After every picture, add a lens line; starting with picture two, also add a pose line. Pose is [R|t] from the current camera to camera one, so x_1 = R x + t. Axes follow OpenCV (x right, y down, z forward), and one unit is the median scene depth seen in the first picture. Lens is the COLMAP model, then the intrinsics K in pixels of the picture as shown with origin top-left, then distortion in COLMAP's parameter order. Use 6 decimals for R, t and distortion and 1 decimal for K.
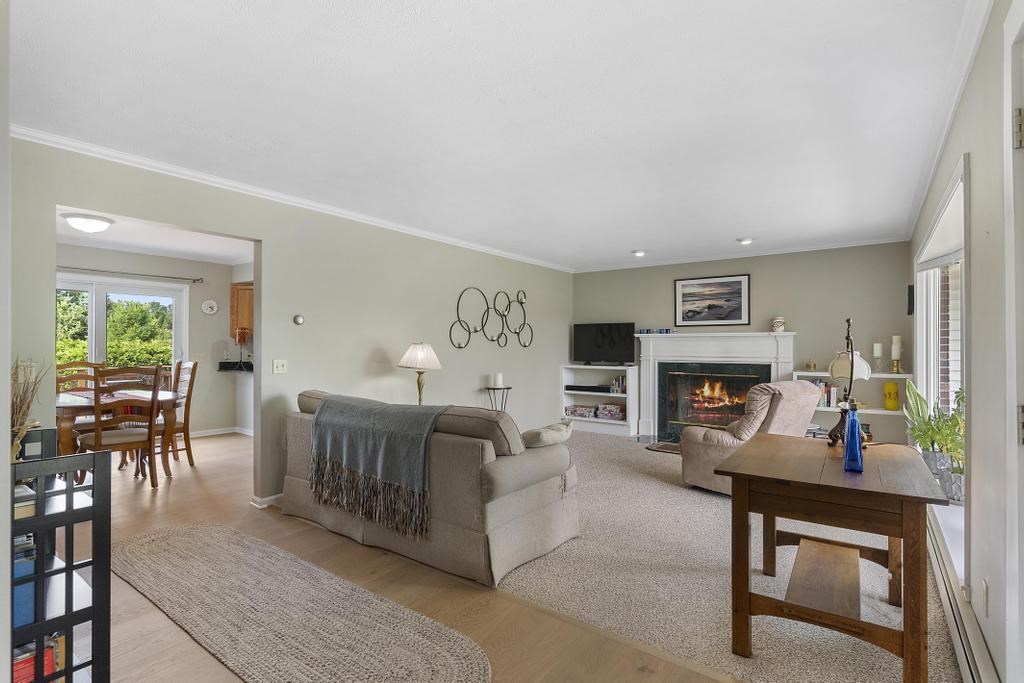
lens RADIAL K [[496.2, 0, 516.7], [0, 496.2, 338.7], [0, 0, 1]] dist [0.006040, -0.000414]
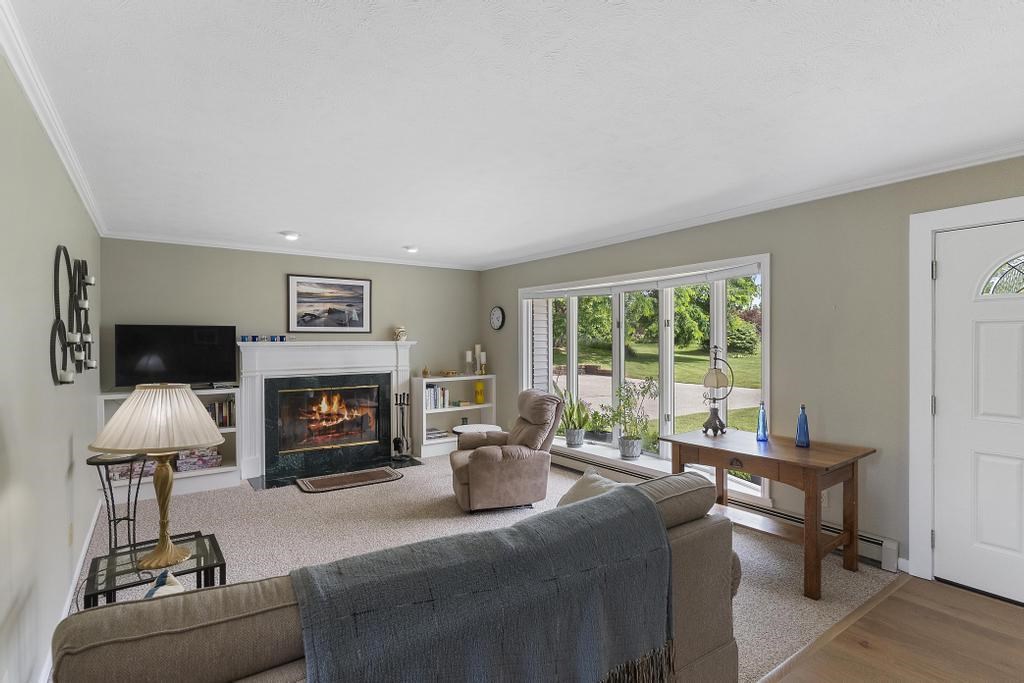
lens RADIAL K [[496.2, 0, 511.0], [0, 496.2, 350.7], [0, 0, 1]] dist [0.006040, -0.000414]
pose [[0.341277, -0.024976, 0.939631, -0.324145], [-0.013095, 0.999424, 0.031321, -0.025833], [-0.939871, -0.022993, 0.340754, 0.398246]]
